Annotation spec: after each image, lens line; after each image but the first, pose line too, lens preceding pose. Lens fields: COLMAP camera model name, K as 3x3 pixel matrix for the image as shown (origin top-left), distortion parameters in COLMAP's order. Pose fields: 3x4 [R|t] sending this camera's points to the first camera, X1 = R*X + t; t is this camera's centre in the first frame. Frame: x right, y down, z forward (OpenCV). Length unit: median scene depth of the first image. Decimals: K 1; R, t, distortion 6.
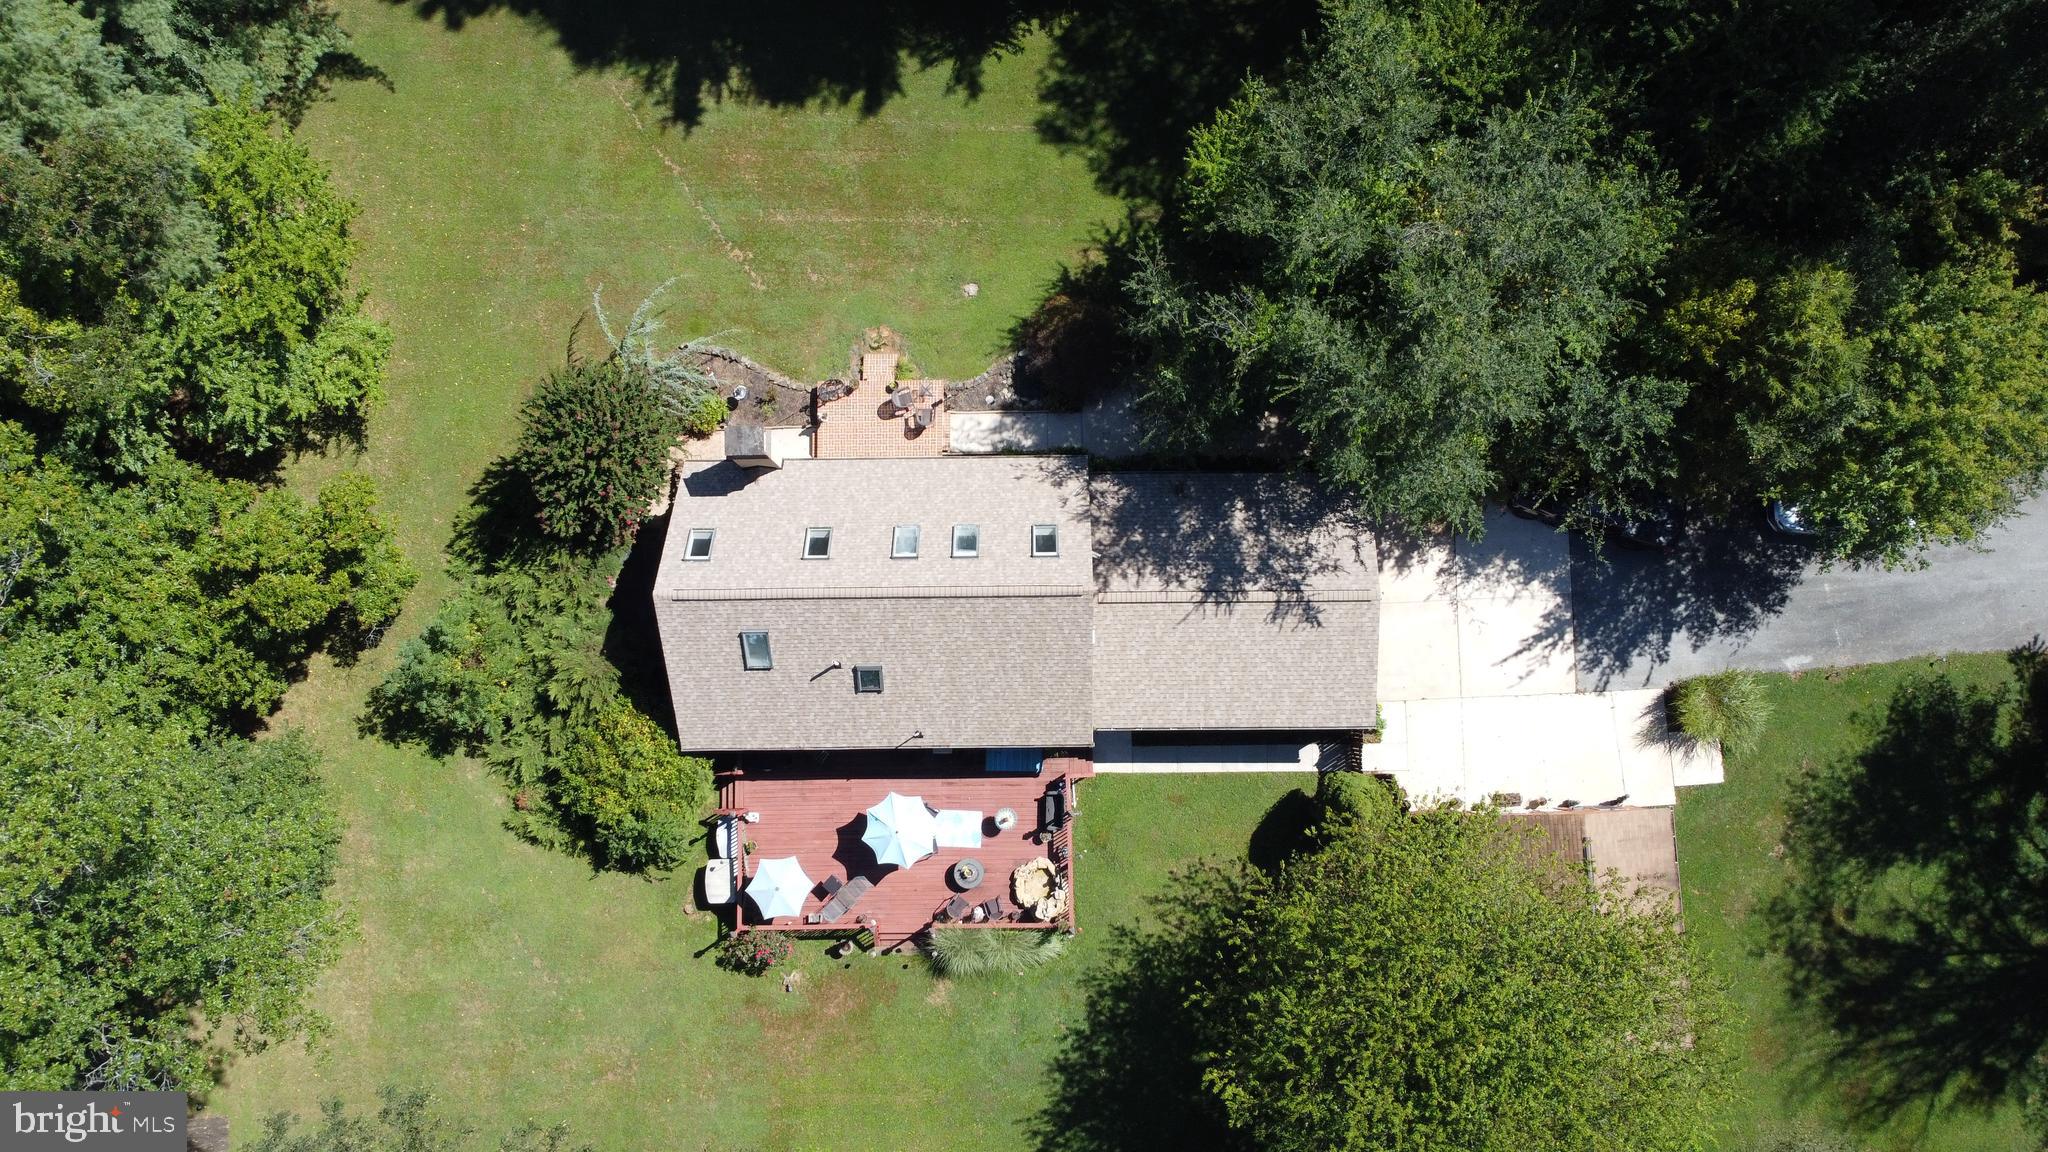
lens RADIAL K [[1542.1, 0, 1024.9], [0, 1542.1, 580.9], [0, 0, 1]] dist [0.006862, -0.000276]
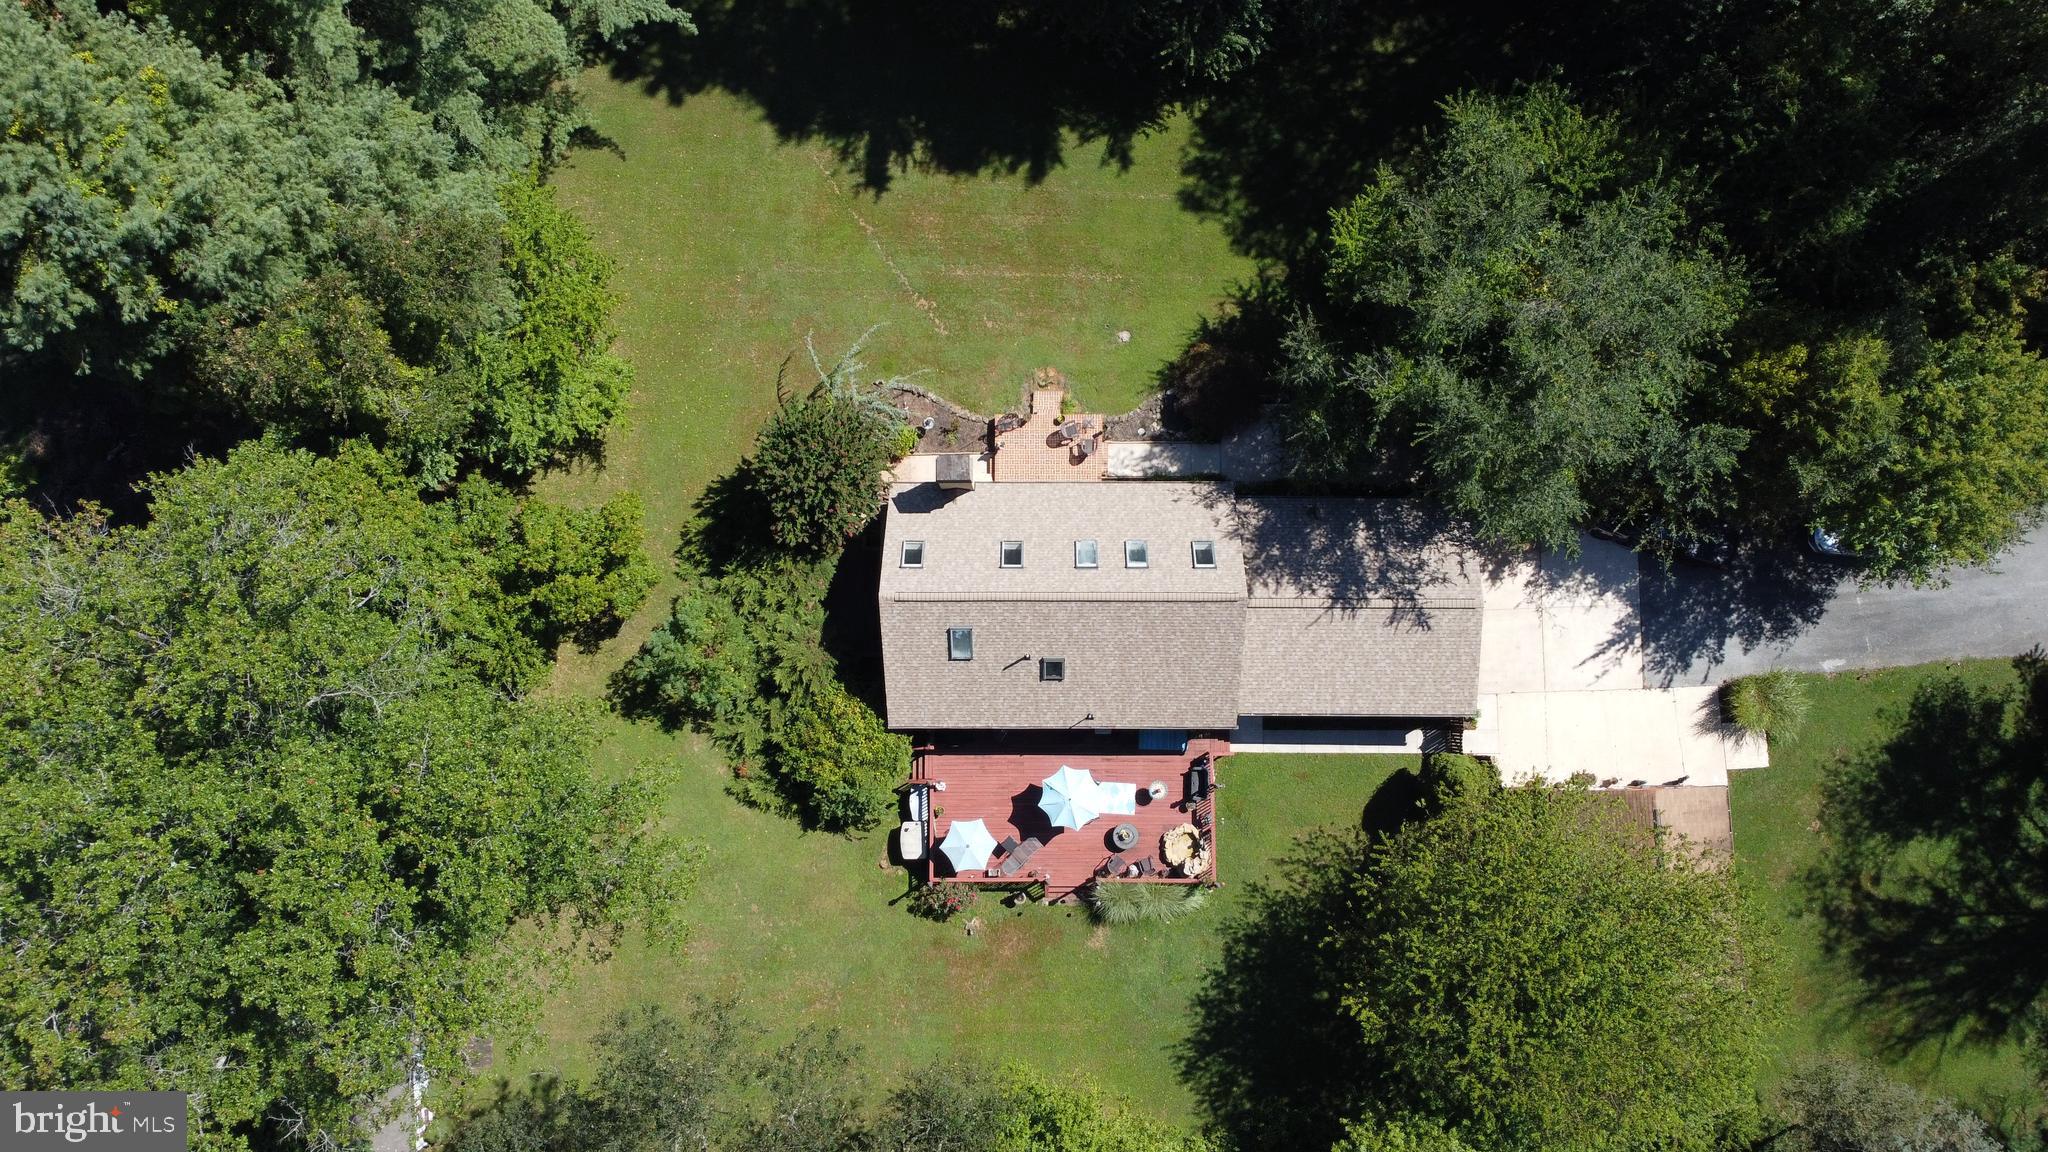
lens RADIAL K [[1537.4, 0, 1024.0], [0, 1537.4, 576.0], [0, 0, 1]] dist [0.007173, -0.001963]
pose [[0.999929, 0.011871, -0.001146, -0.115444], [-0.011874, 0.999926, -0.002553, -0.004545], [0.001116, 0.002567, 0.999996, -0.172657]]
